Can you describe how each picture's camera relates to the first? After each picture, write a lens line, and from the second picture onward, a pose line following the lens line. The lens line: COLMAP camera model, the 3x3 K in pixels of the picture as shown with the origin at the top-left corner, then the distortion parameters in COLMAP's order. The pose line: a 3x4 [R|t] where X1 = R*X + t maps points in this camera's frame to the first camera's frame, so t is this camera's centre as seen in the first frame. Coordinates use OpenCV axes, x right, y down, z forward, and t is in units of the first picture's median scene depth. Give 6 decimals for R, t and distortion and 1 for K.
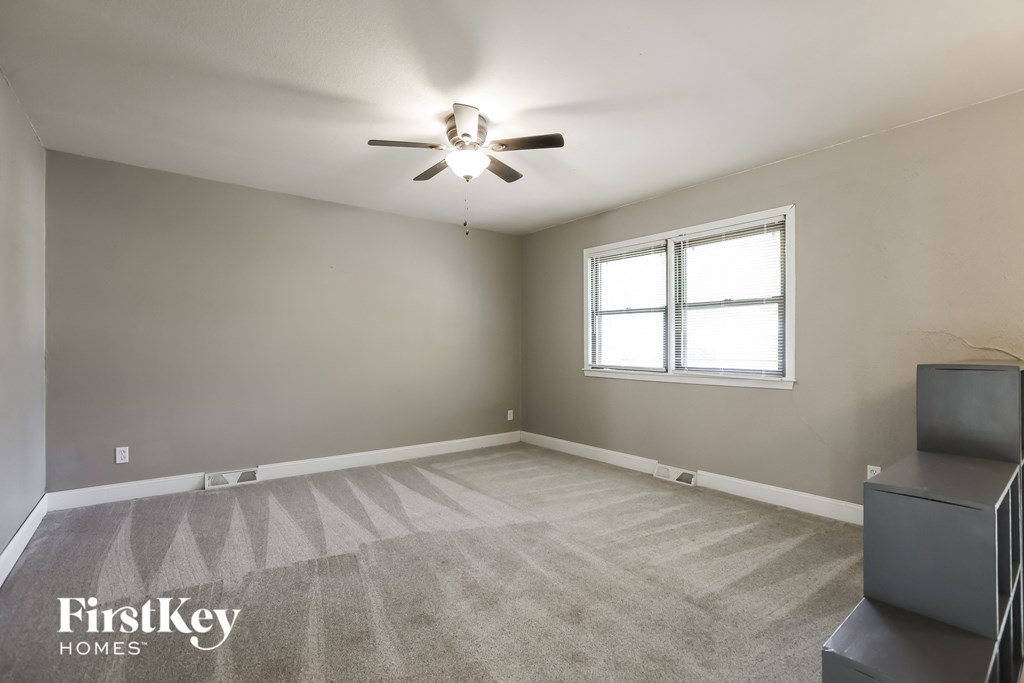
lens RADIAL K [[466.1, 0, 514.5], [0, 466.1, 346.8], [0, 0, 1]] dist [-0.039539, 0.025103]
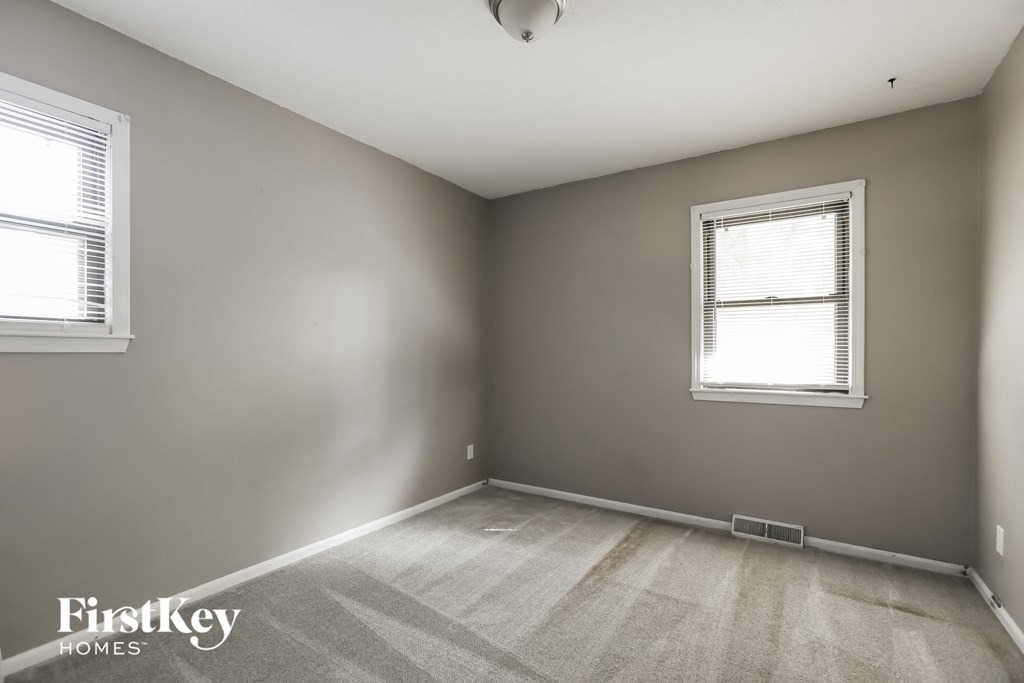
lens RADIAL K [[518.0, 0, 510.3], [0, 518.0, 360.9], [0, 0, 1]] dist [0.000259, 0.000001]
pose [[0.951892, -0.002110, 0.306427, -0.267264], [-0.000999, 0.999950, 0.009989, 0.000443], [-0.306433, -0.009815, 0.951842, 0.323996]]
